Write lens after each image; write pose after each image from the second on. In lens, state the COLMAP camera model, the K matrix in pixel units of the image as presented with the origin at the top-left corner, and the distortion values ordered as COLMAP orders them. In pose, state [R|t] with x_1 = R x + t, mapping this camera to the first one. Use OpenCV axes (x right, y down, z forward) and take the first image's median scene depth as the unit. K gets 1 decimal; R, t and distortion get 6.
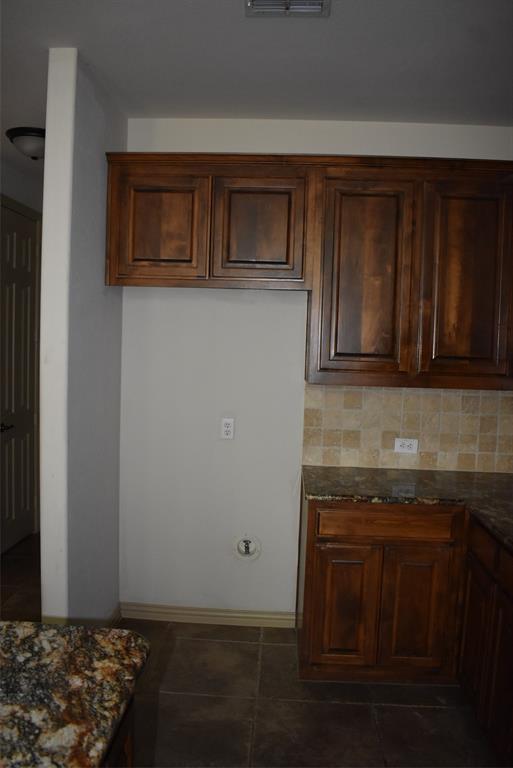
lens RADIAL K [[609.7, 0, 253.8], [0, 609.7, 384.4], [0, 0, 1]] dist [-0.090600, 0.007732]
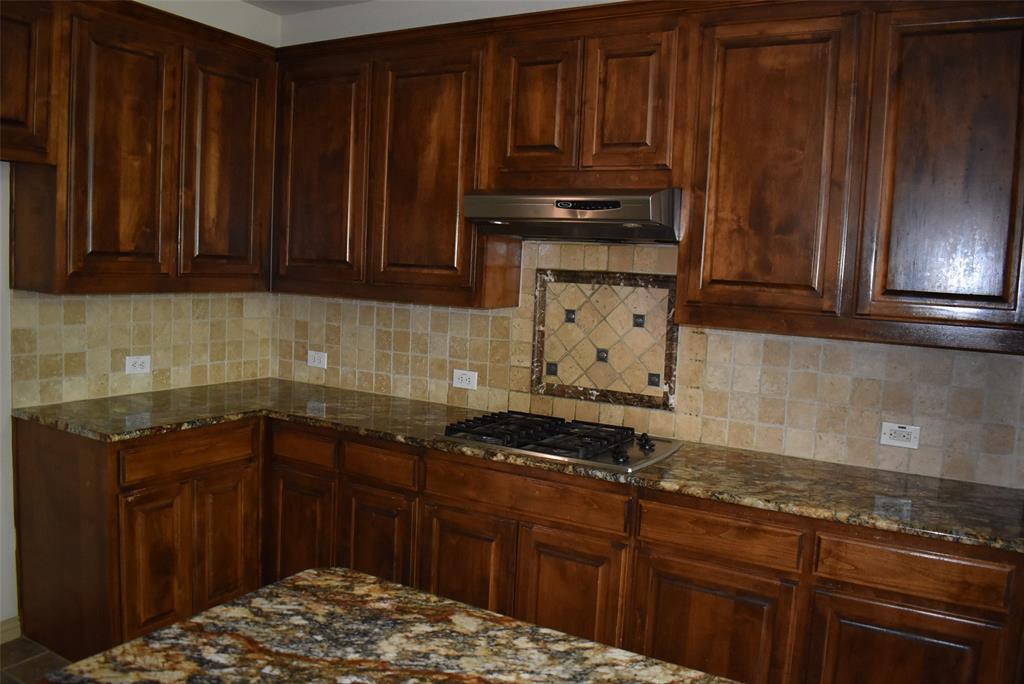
lens RADIAL K [[812.9, 0, 490.4], [0, 812.9, 340.3], [0, 0, 1]] dist [-0.090600, 0.007732]
pose [[0.457699, -0.091650, 0.884371, -0.533892], [0.026654, 0.995640, 0.089386, -0.016260], [-0.888708, -0.017340, 0.458146, 0.097899]]
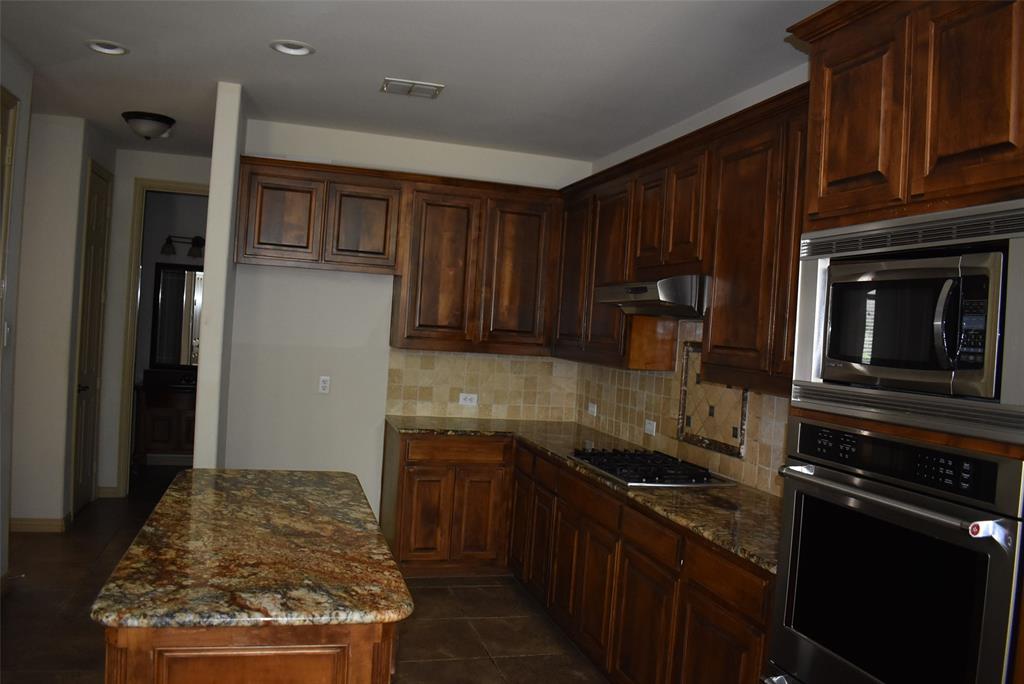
lens RADIAL K [[812.9, 0, 487.6], [0, 812.9, 339.8], [0, 0, 1]] dist [-0.090600, 0.007732]
pose [[0.952478, 0.026343, 0.303465, -0.255849], [-0.015674, 0.999172, -0.037540, 0.044871], [-0.304202, 0.031000, 0.952103, -0.709183]]
